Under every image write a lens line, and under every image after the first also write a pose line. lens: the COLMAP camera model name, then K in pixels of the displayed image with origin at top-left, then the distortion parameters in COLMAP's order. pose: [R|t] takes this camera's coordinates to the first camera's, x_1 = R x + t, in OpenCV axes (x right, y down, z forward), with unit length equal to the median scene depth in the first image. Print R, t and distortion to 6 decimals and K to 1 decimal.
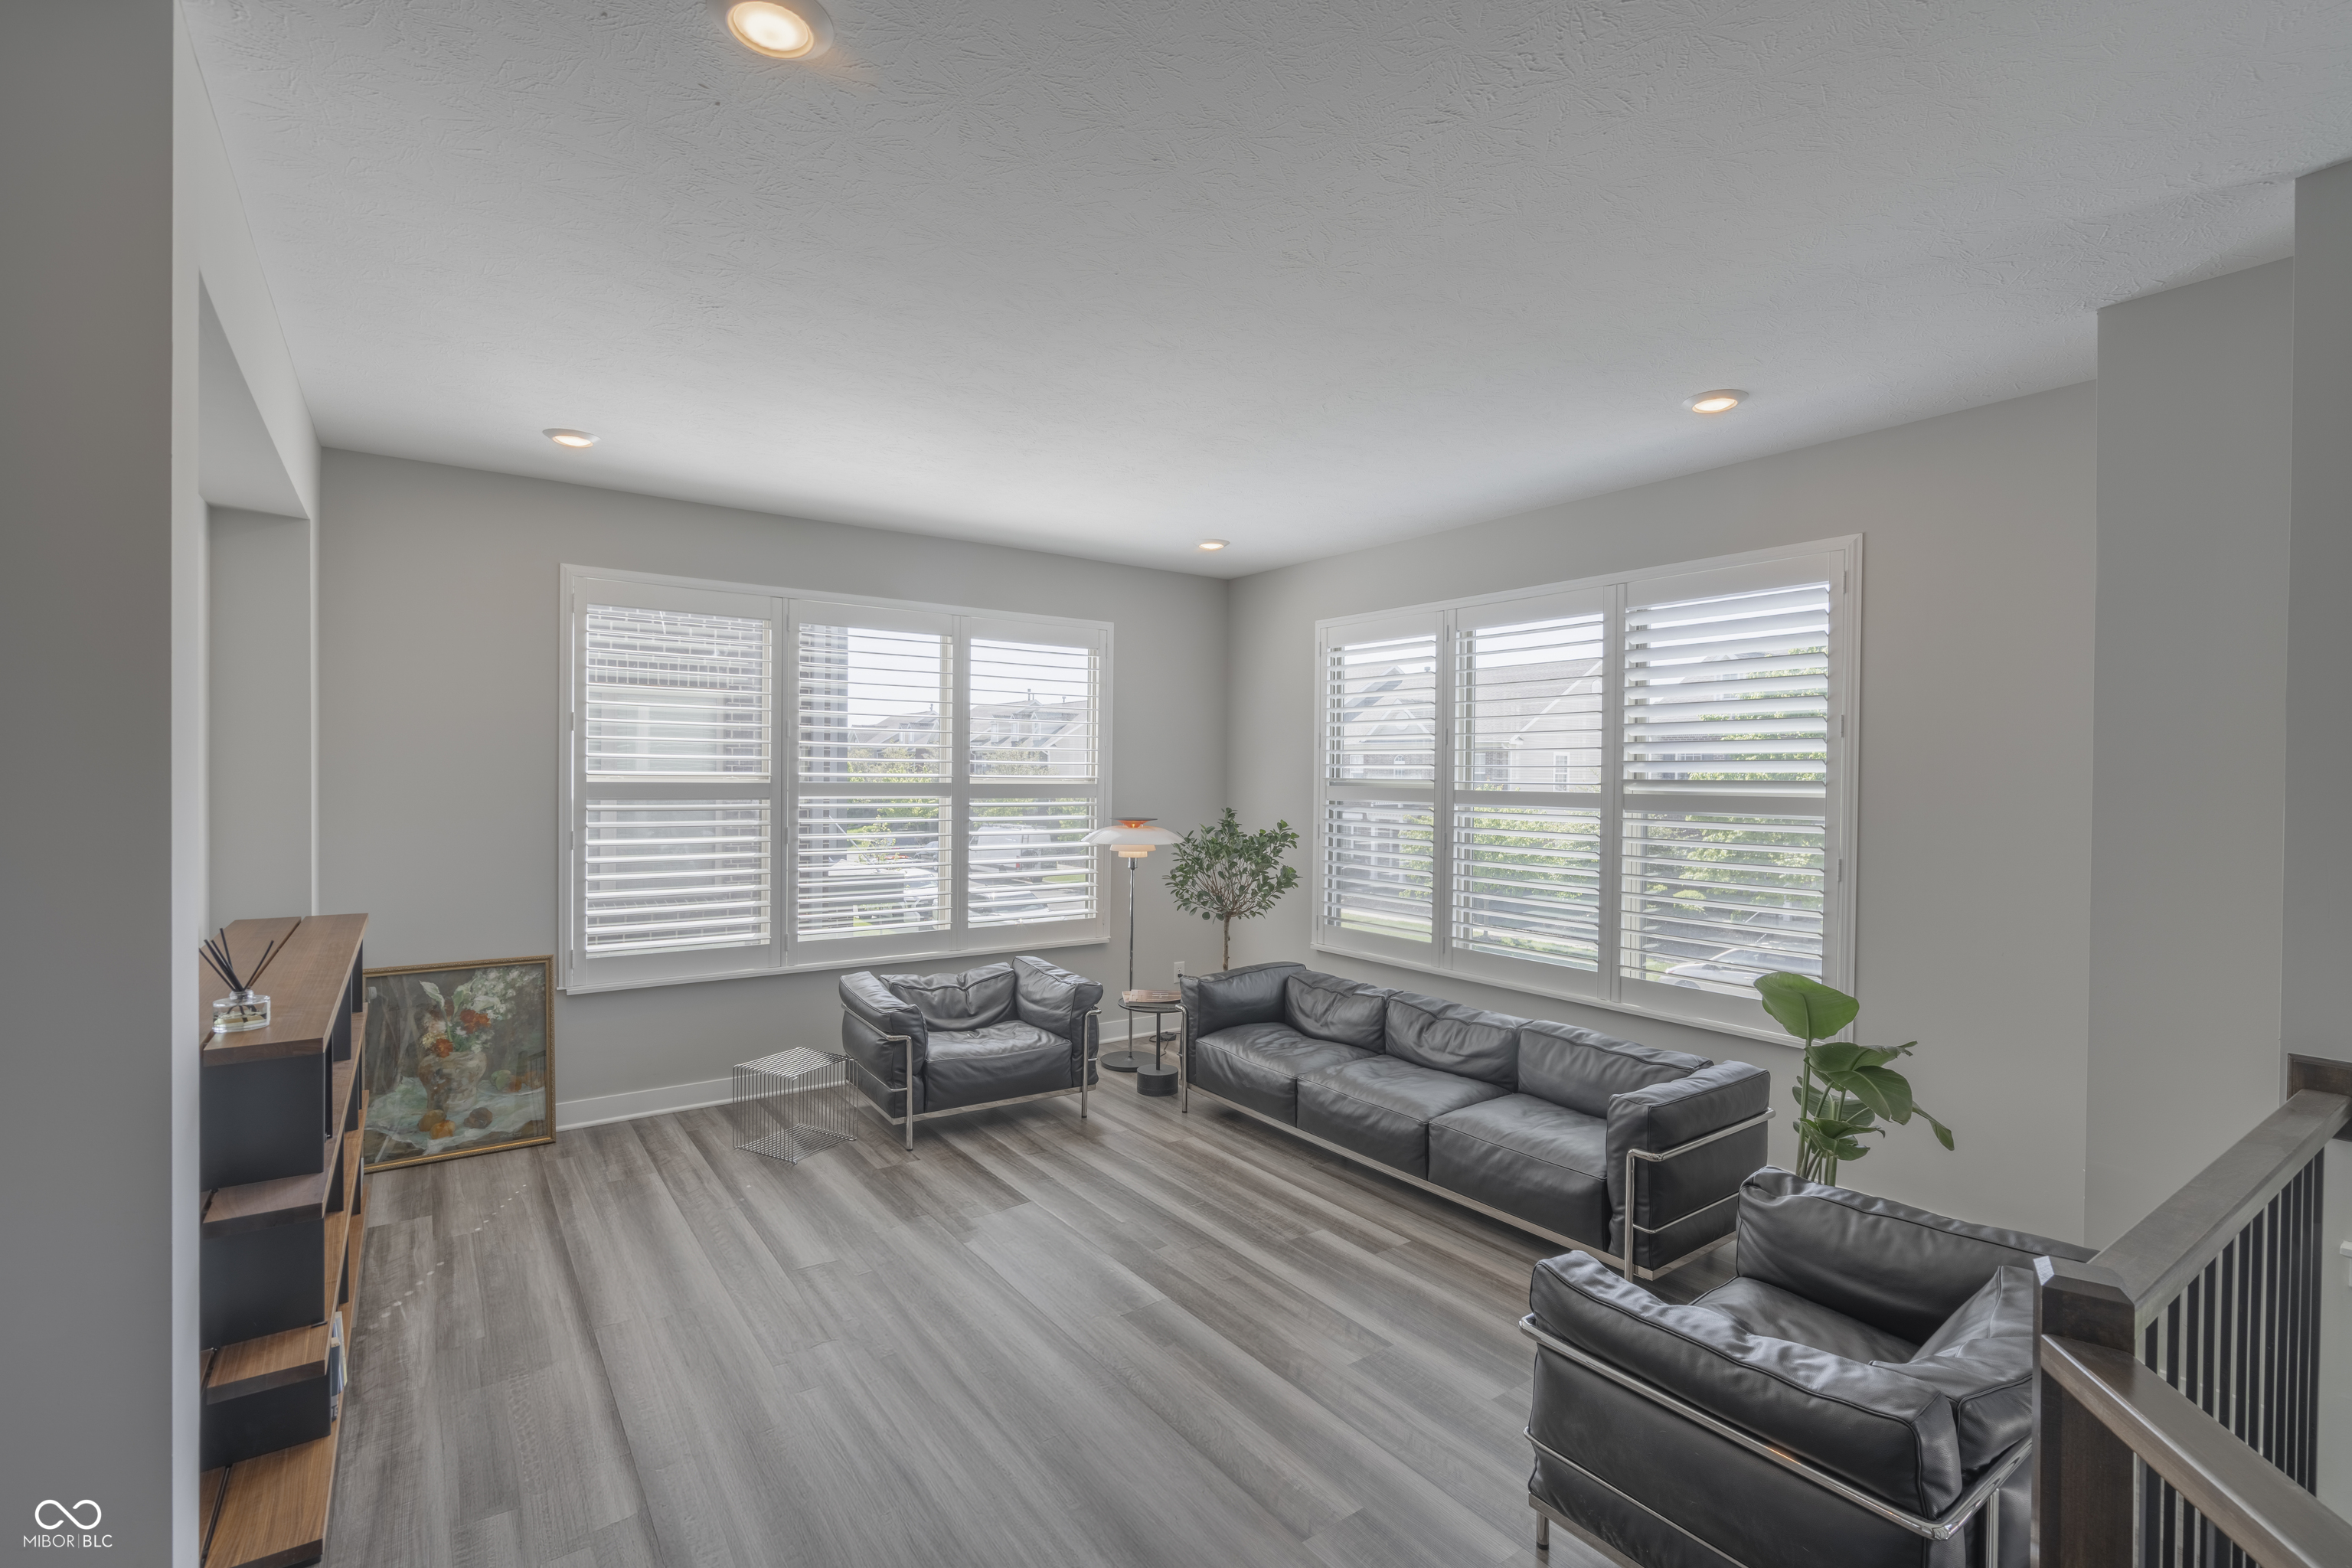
lens RADIAL K [[1067.4, 0, 1171.9], [0, 1067.4, 785.5], [0, 0, 1]] dist [0.002253, 0.000723]
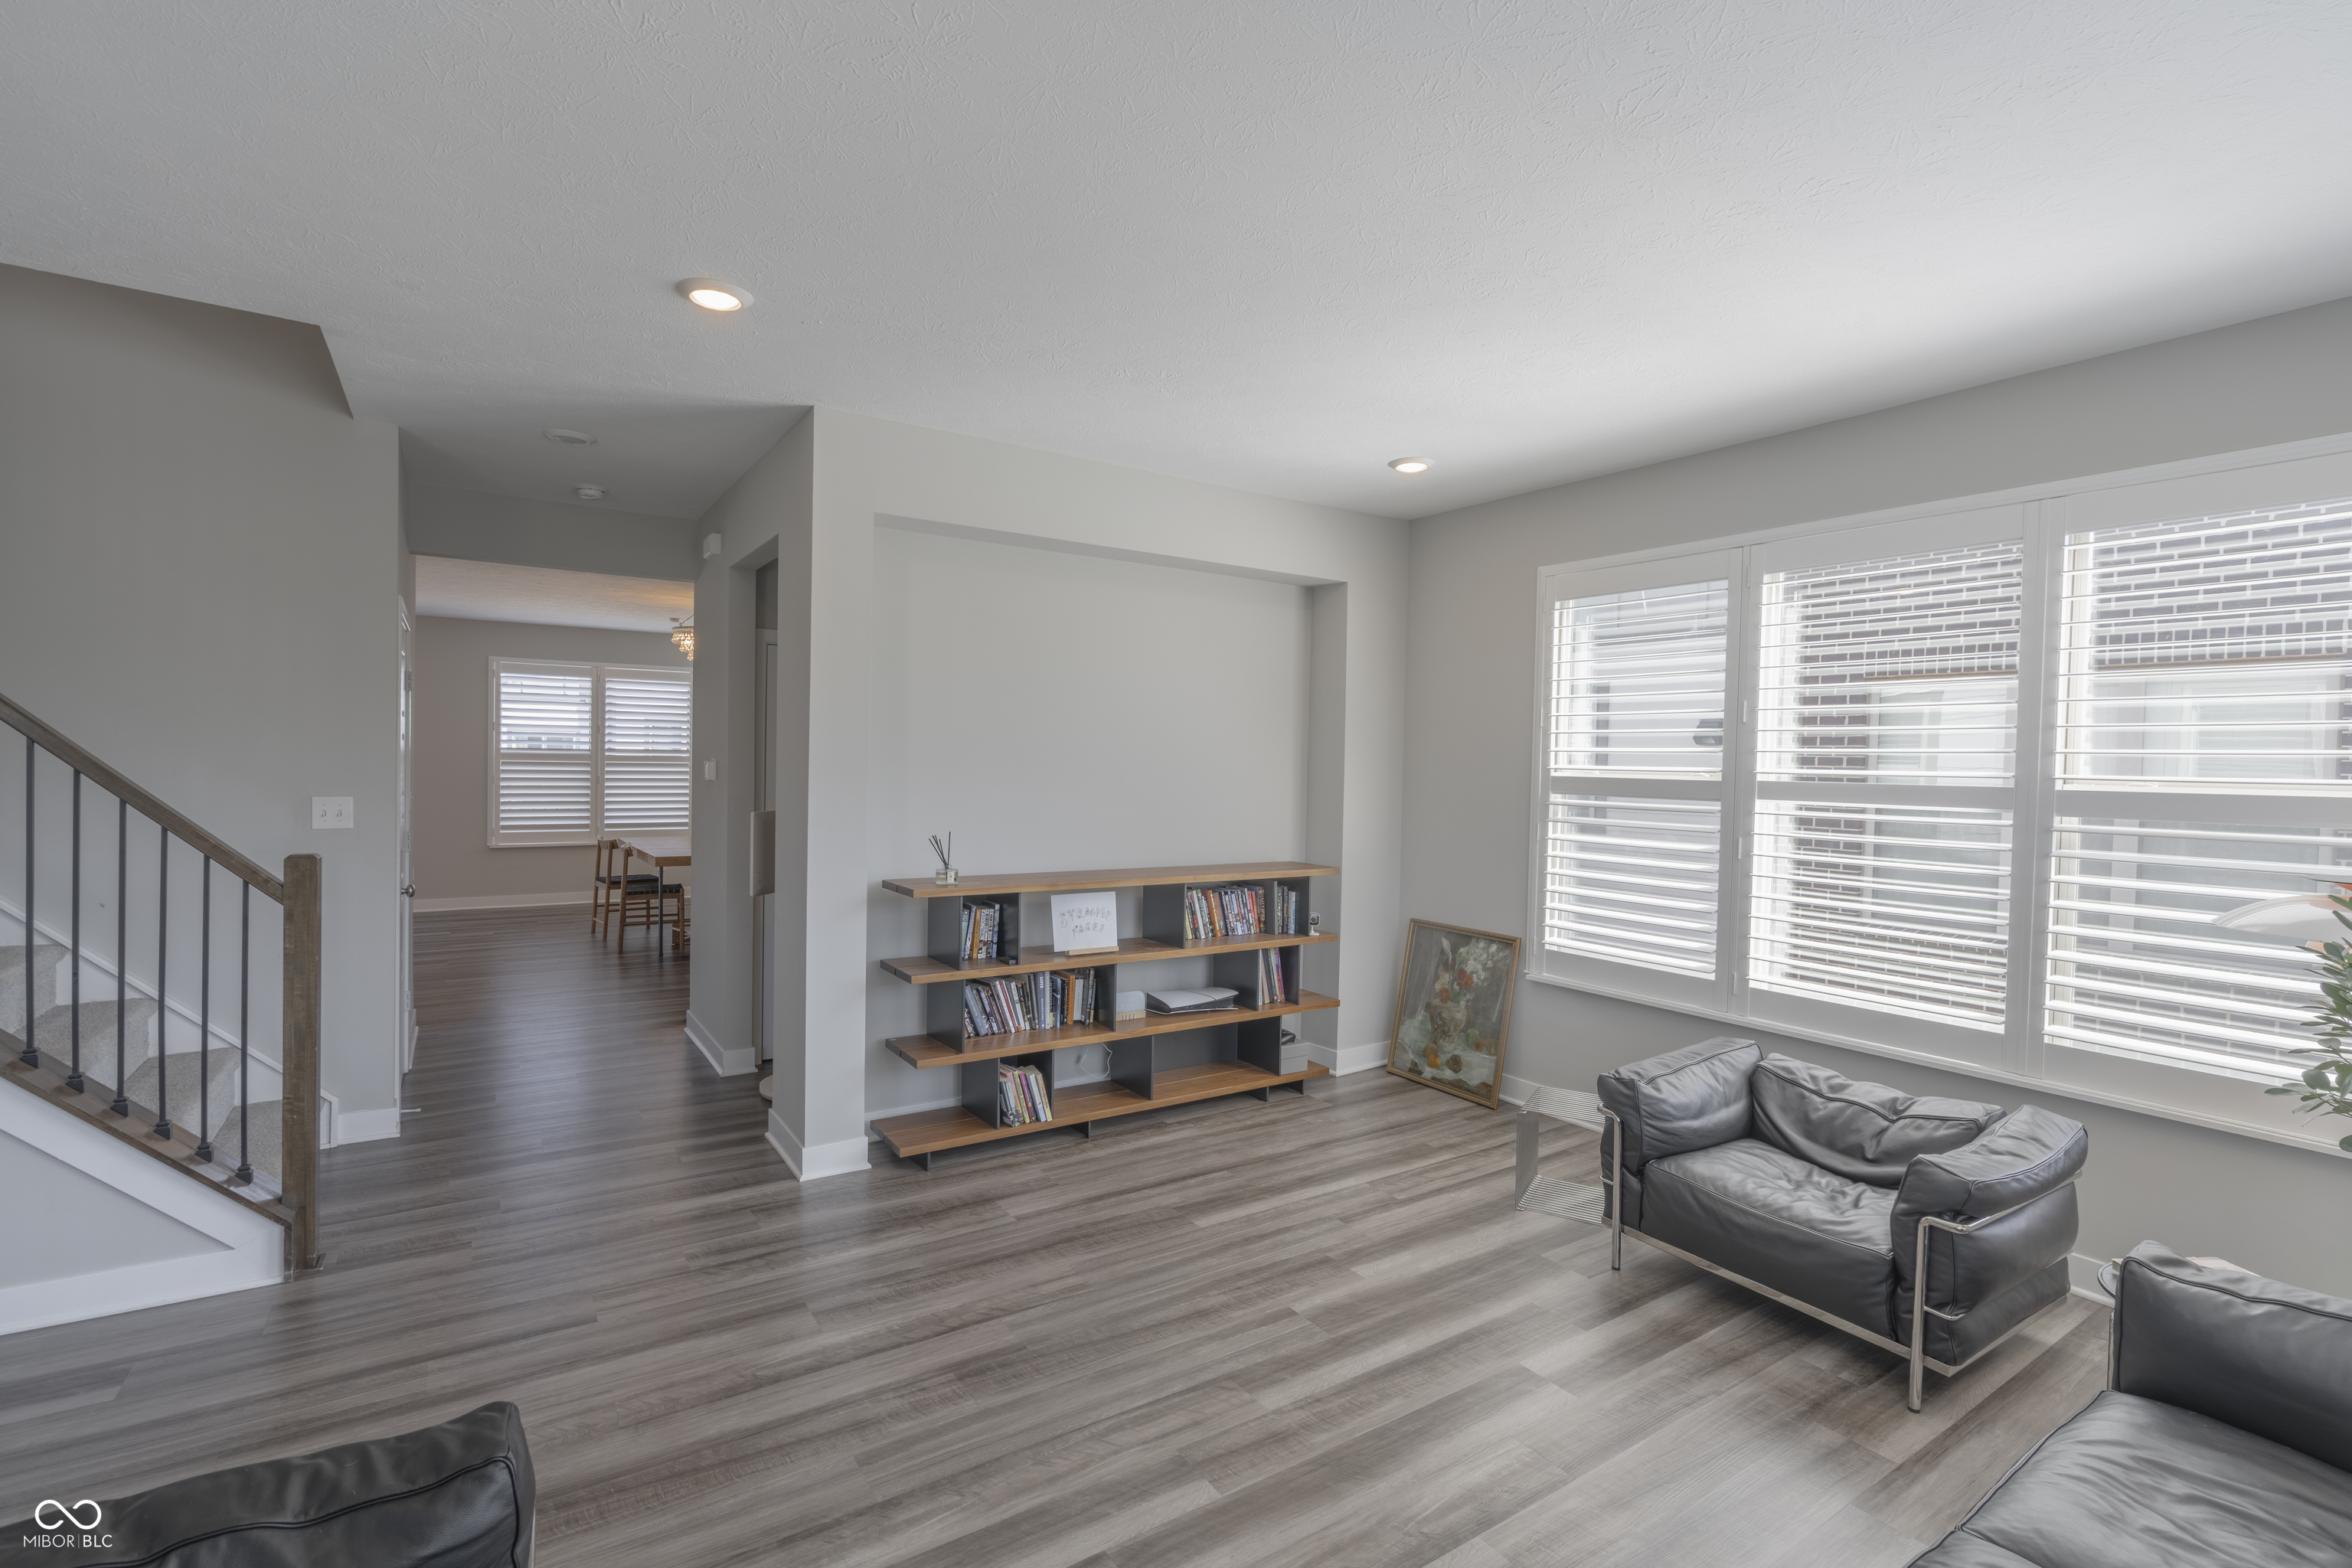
lens RADIAL K [[1067.4, 0, 1171.9], [0, 1067.4, 785.5], [0, 0, 1]] dist [0.002253, 0.000723]
pose [[-0.013239, 0.015957, -0.999785, 0.504286], [-0.030281, 0.999408, 0.016352, 0.000060], [0.999454, 0.030490, -0.012748, 0.688786]]
